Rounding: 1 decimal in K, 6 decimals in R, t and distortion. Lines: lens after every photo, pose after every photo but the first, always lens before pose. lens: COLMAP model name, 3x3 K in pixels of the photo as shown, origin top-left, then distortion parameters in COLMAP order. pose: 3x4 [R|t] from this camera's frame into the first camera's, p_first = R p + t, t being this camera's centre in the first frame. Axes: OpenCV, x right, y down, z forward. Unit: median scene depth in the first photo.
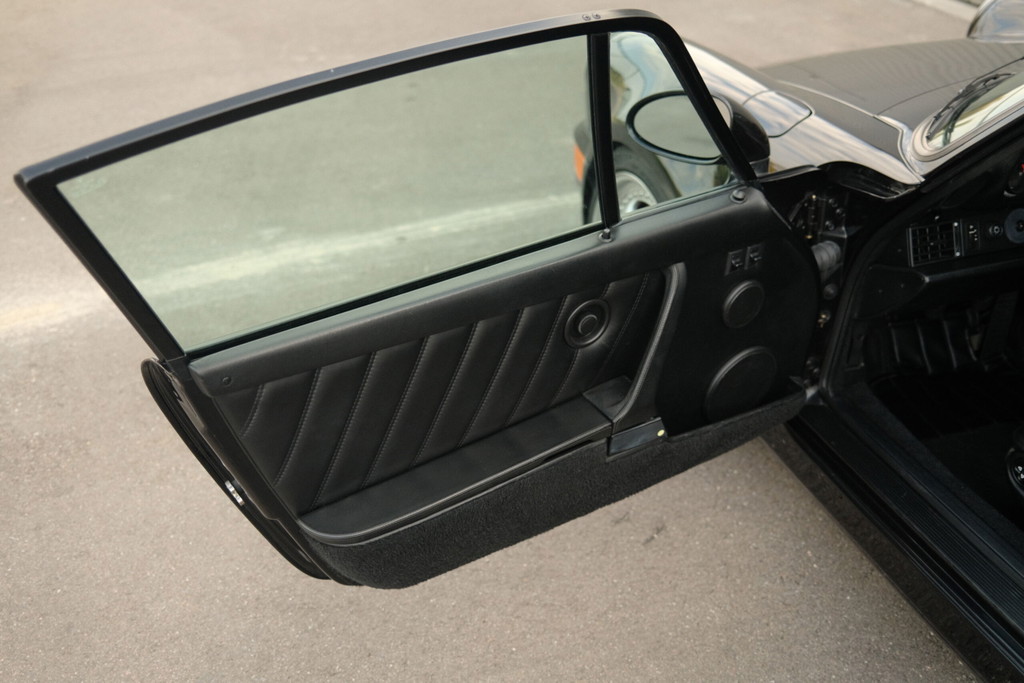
lens RADIAL K [[1041.5, 0, 483.7], [0, 1041.5, 346.2], [0, 0, 1]] dist [0.004866, 0.000000]
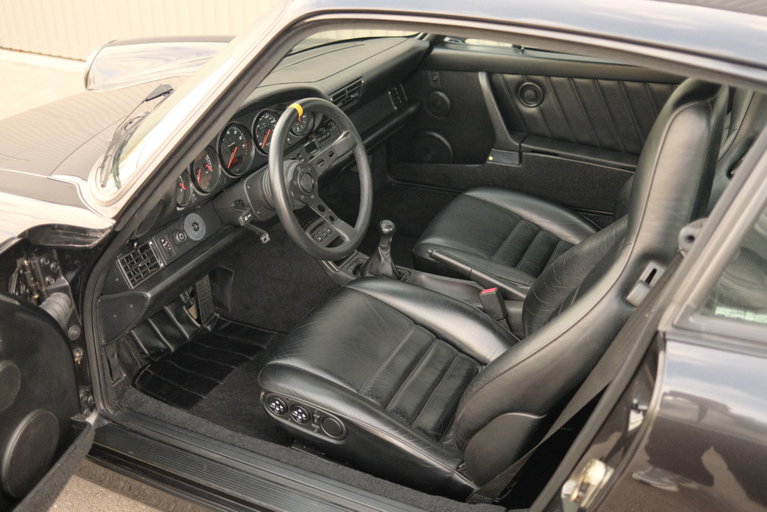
lens RADIAL K [[780.1, 0, 384.5], [0, 780.1, 251.8], [0, 0, 1]] dist [0.004866, 0.000000]
pose [[0.686271, -0.334896, 0.645660, 0.052025], [0.383883, 0.920758, 0.069557, -0.066120], [-0.617791, 0.200123, 0.760450, 0.147878]]
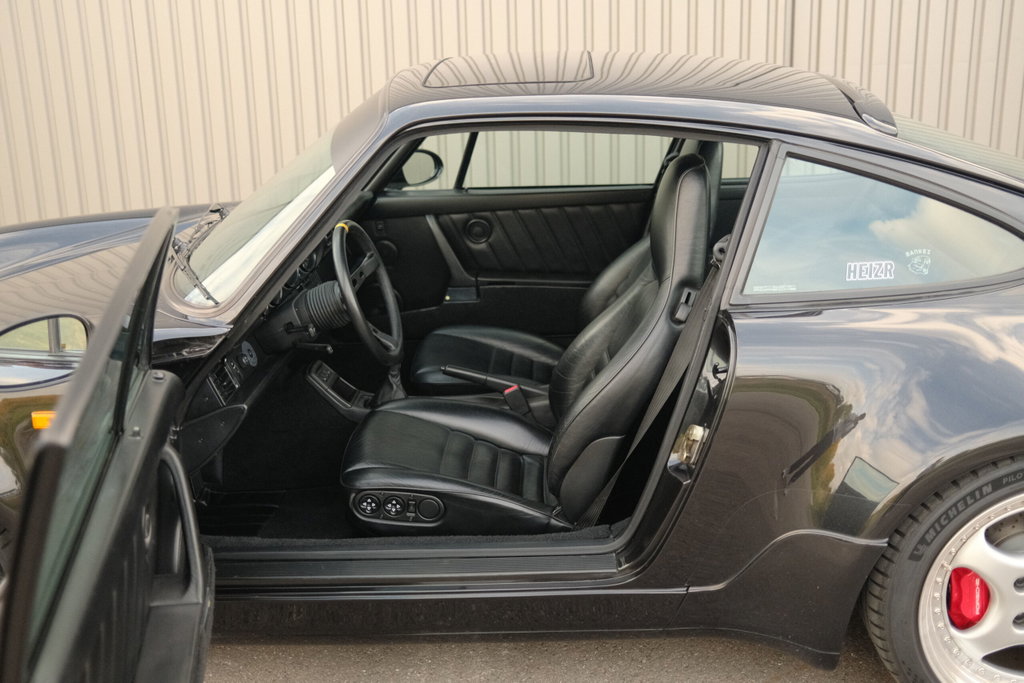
lens RADIAL K [[1041.5, 0, 510.3], [0, 1041.5, 342.9], [0, 0, 1]] dist [0.004866, 0.000000]
pose [[0.341124, -0.274484, 0.899051, -0.528464], [0.507723, 0.858710, 0.069524, -0.053756], [-0.791108, 0.432753, 0.432289, 0.190772]]
